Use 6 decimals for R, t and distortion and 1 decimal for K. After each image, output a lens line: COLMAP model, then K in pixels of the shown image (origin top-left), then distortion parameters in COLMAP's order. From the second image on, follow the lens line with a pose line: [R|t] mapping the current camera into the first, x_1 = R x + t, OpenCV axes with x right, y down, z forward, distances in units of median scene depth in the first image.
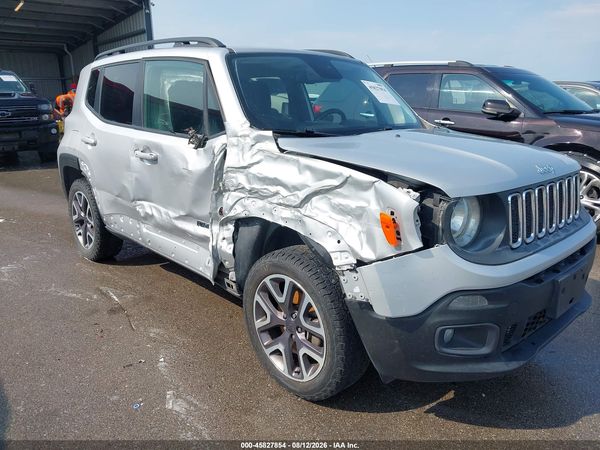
lens RADIAL K [[474.0, 0, 297.0], [0, 474.0, 226.5], [0, 0, 1]] dist [0.046258, -0.062052]
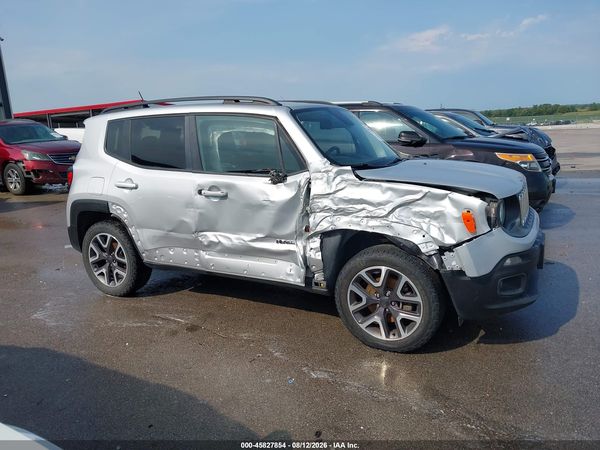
lens RADIAL K [[474.0, 0, 297.0], [0, 474.0, 226.5], [0, 0, 1]] dist [0.046258, -0.062052]
pose [[0.942314, -0.106246, 0.317420, -0.639935], [0.123949, 0.991634, -0.036046, 0.005736], [-0.310934, 0.073310, 0.947600, -0.250486]]
